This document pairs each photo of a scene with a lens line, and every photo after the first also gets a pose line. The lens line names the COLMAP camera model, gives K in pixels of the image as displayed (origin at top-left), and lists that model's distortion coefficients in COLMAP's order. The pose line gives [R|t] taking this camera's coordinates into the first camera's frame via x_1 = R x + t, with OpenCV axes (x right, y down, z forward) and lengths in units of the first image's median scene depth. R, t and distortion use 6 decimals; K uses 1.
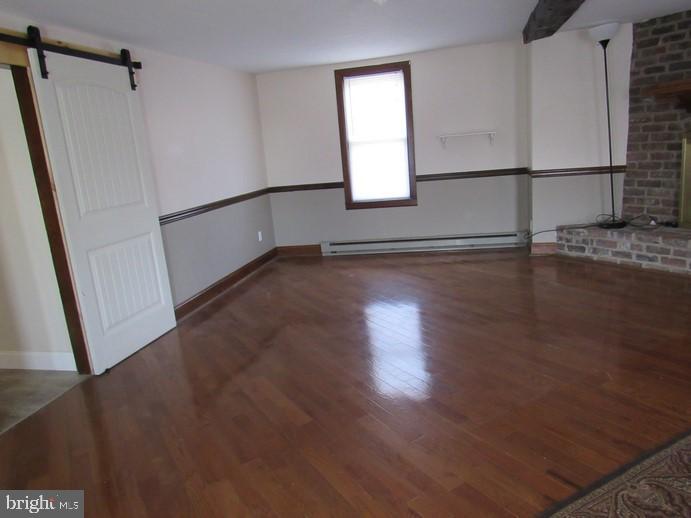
lens RADIAL K [[497.2, 0, 345.7], [0, 497.2, 260.6], [0, 0, 1]] dist [-0.006961, -0.016961]
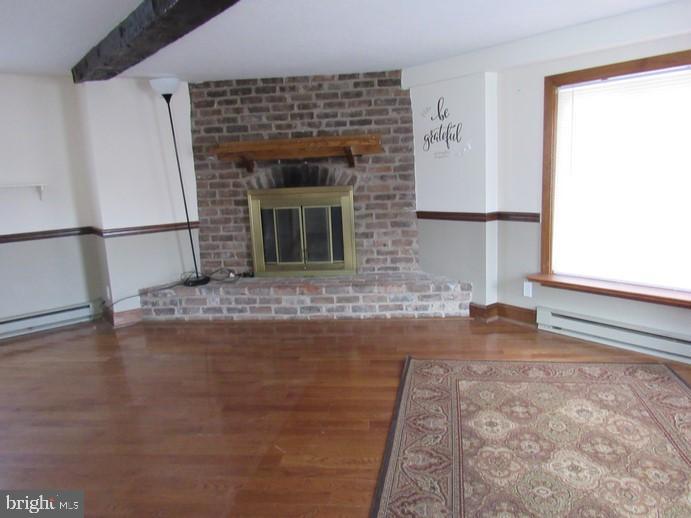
lens RADIAL K [[497.2, 0, 343.4], [0, 497.2, 258.0], [0, 0, 1]] dist [-0.006961, -0.016961]
pose [[0.619424, -0.077032, 0.781268, -0.042591], [0.168326, 0.985062, -0.036331, -0.034836], [-0.766799, 0.154012, 0.623137, 0.169840]]
